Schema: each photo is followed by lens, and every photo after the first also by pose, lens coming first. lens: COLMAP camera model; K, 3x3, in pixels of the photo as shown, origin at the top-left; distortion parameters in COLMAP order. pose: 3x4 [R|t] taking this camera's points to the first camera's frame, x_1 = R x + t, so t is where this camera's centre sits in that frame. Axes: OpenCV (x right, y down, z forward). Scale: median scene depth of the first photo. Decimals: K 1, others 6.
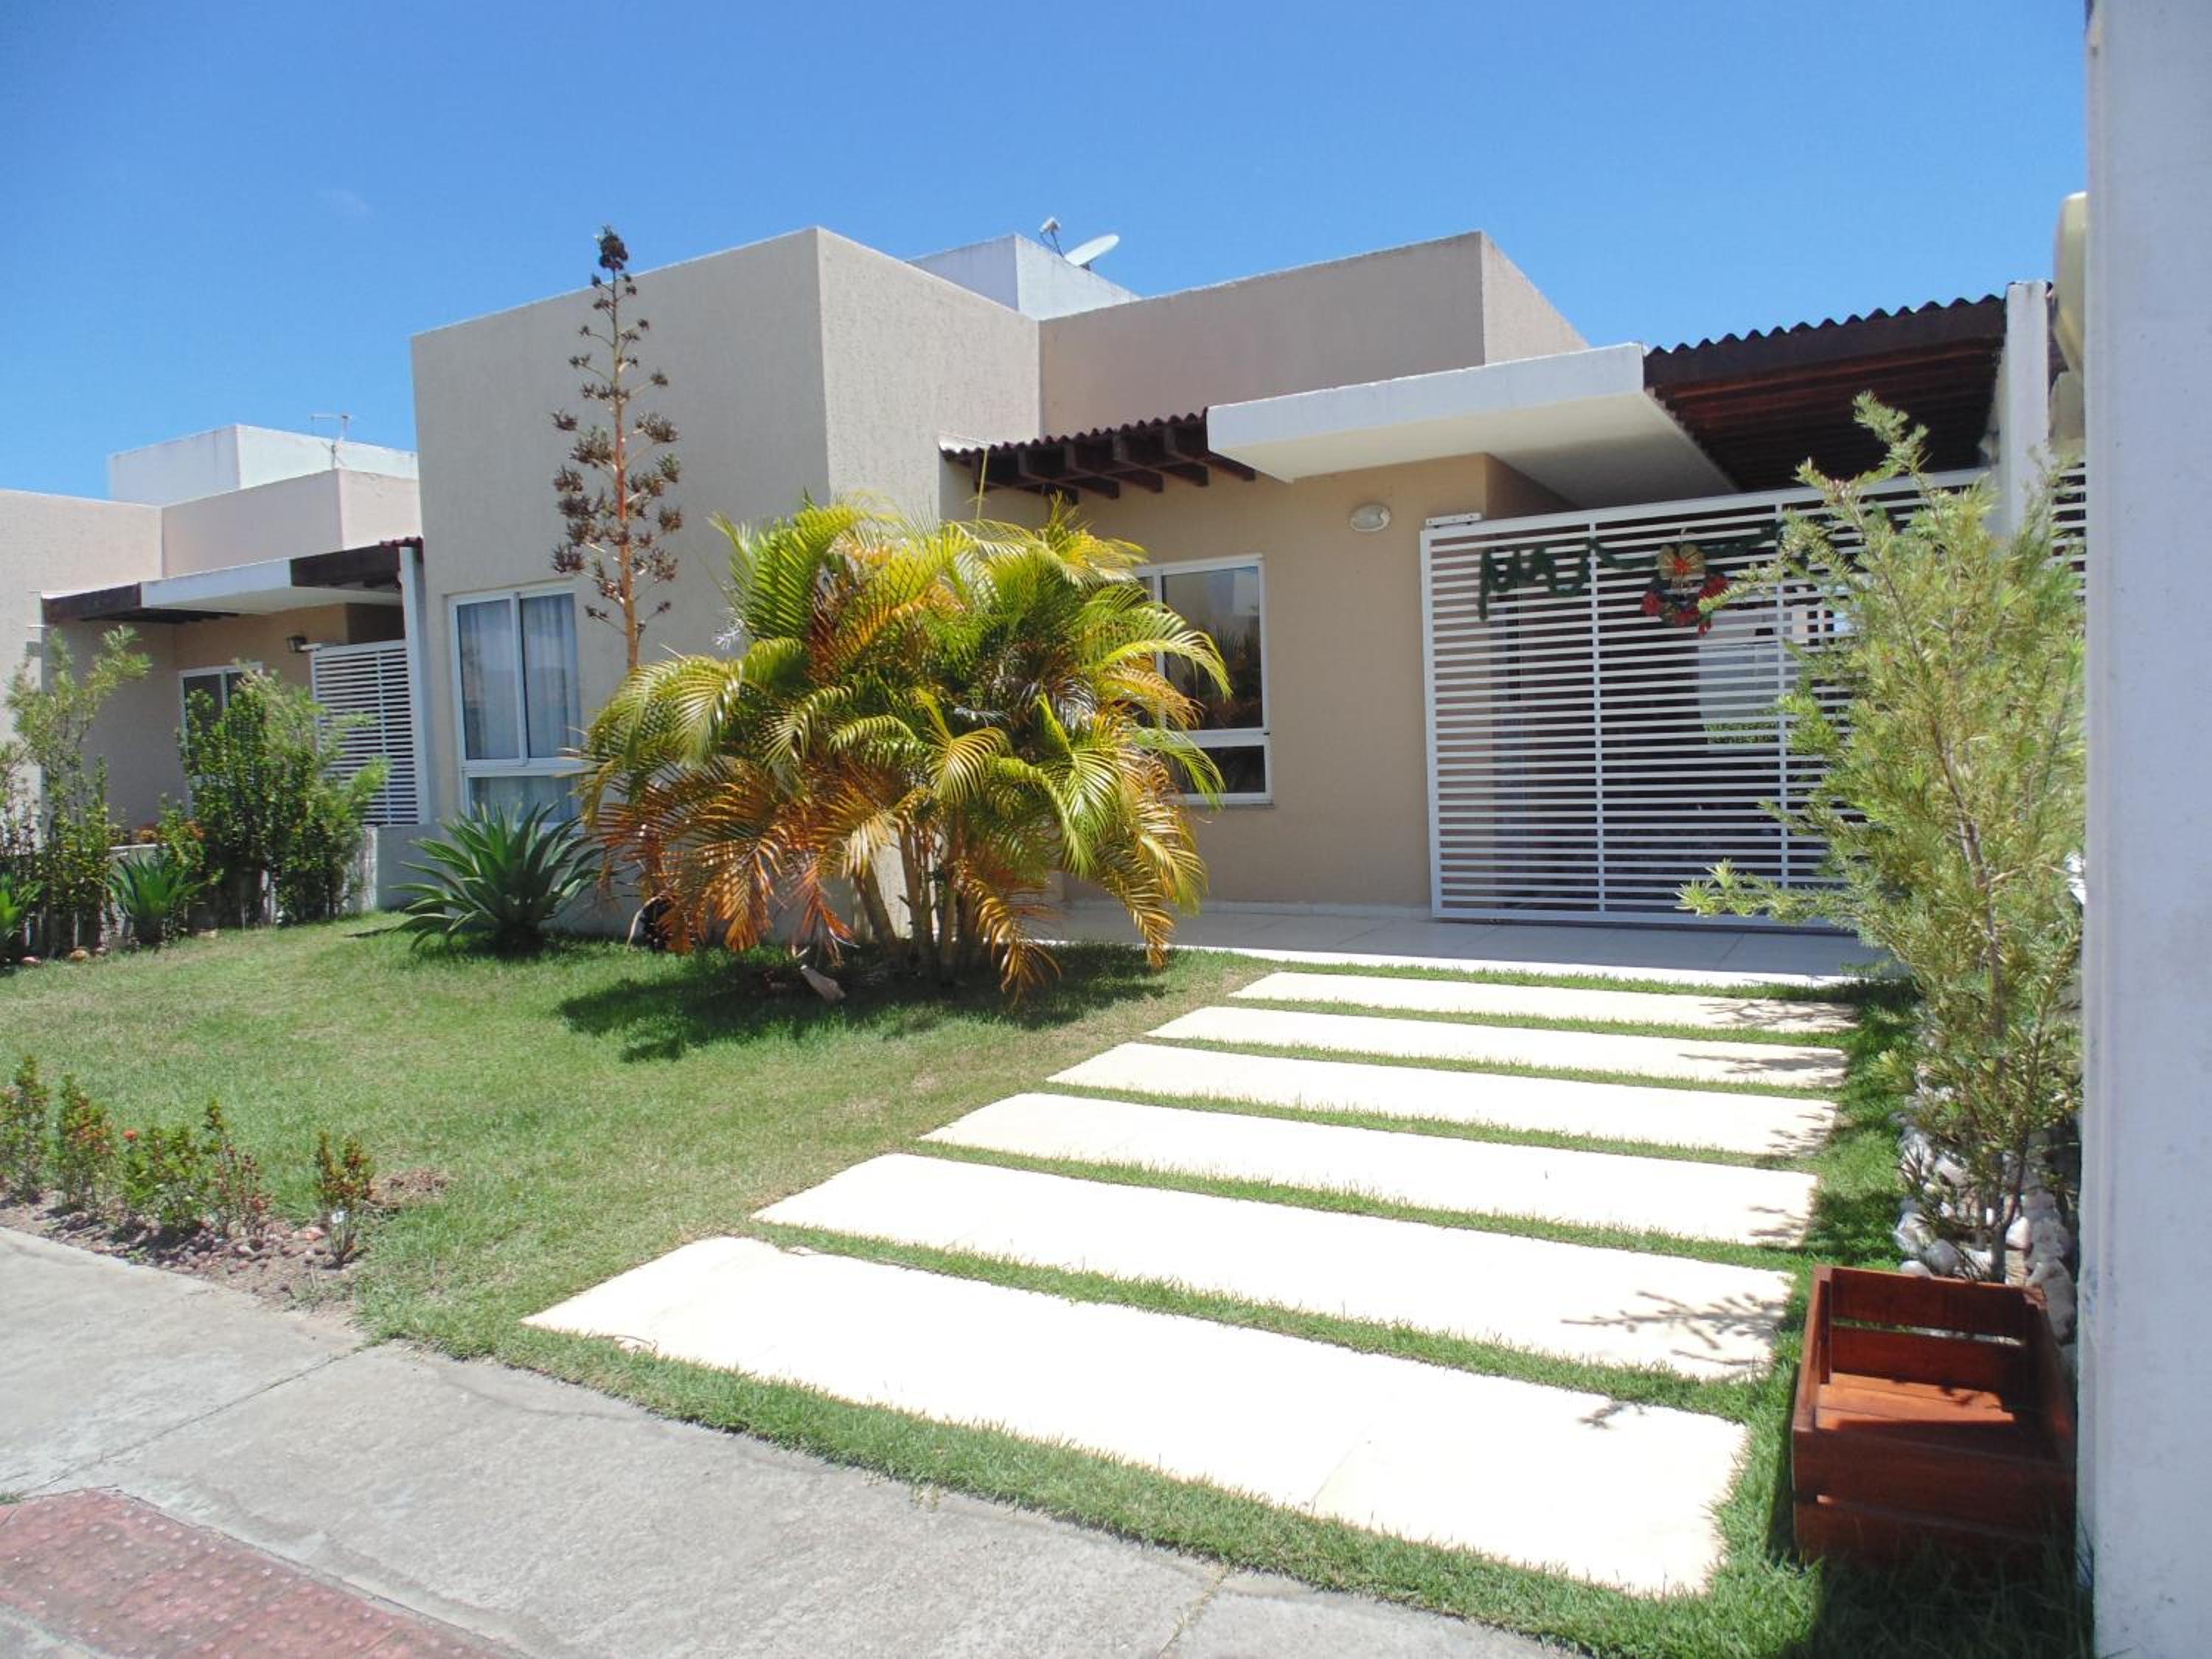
lens RADIAL K [[1487.9, 0, 1110.5], [0, 1487.9, 821.7], [0, 0, 1]] dist [-0.017799, -0.002662]
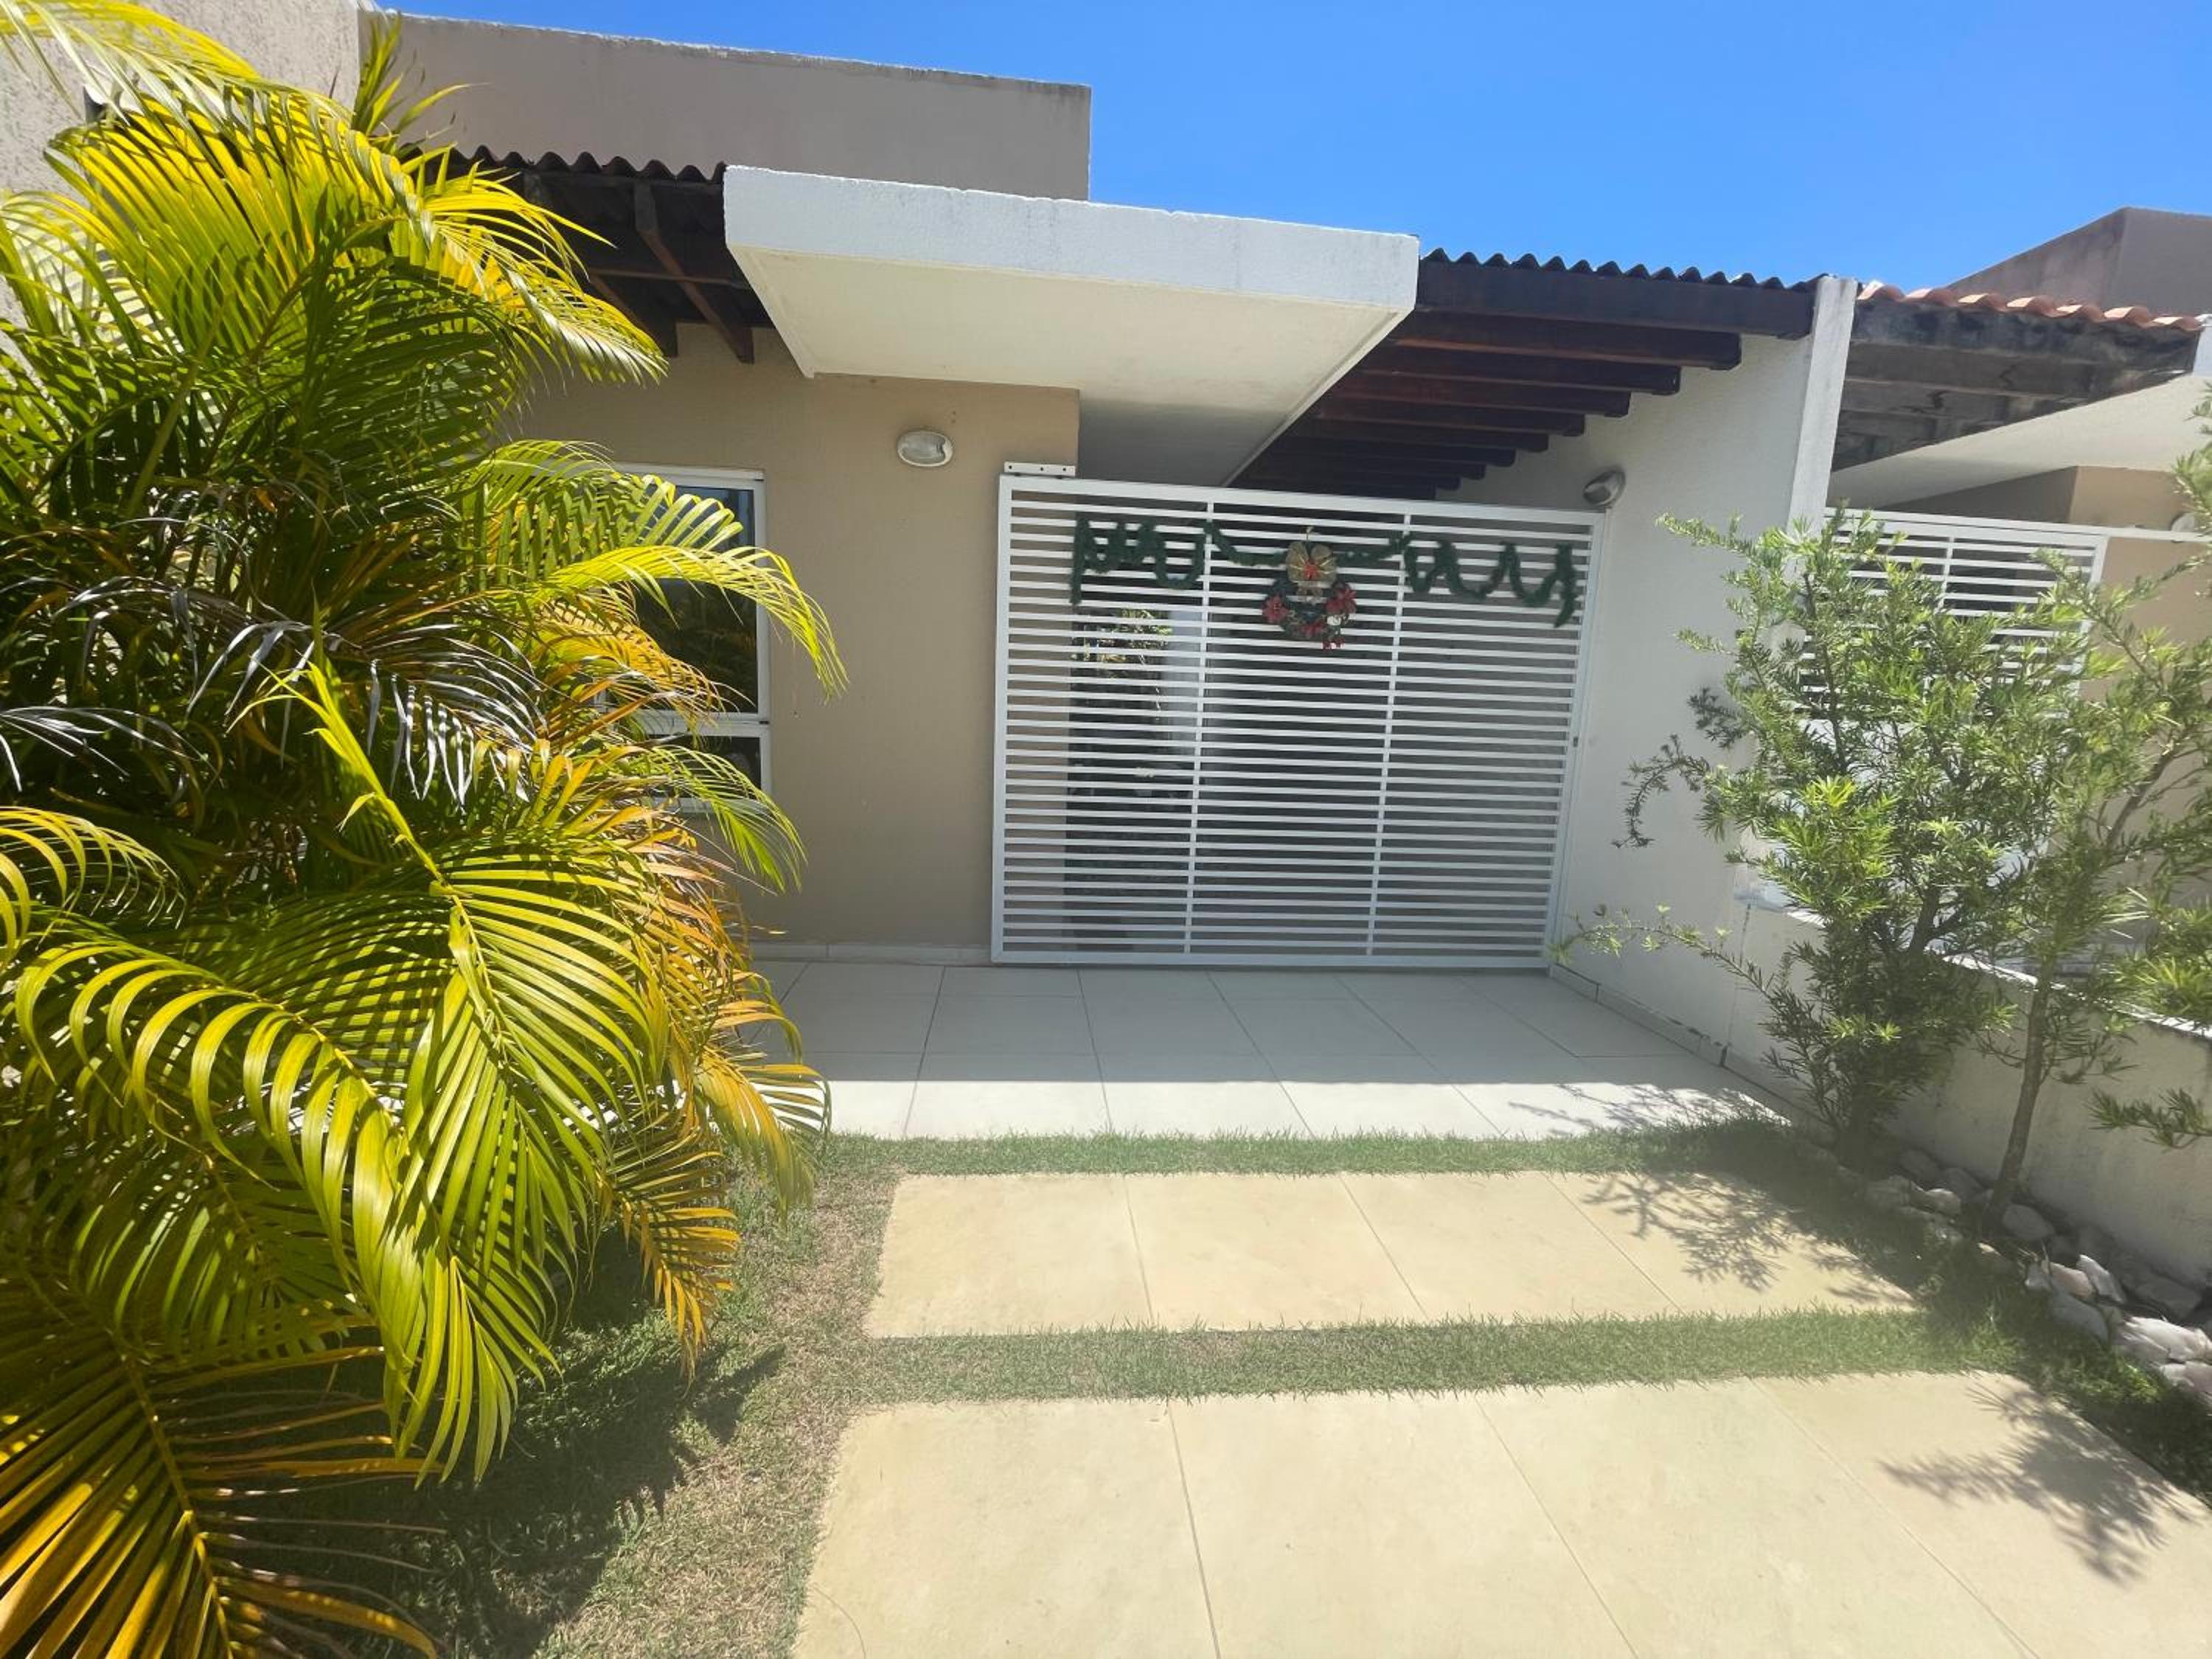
lens RADIAL K [[891.1, 0, 1106.0], [0, 891.1, 829.5], [0, 0, 1]] dist [0.001881, 0.000020]
pose [[0.819961, -0.016437, 0.572183, -0.014753], [-0.043075, 0.994982, 0.090311, -0.059803], [-0.570796, -0.098698, 0.815138, 0.598004]]
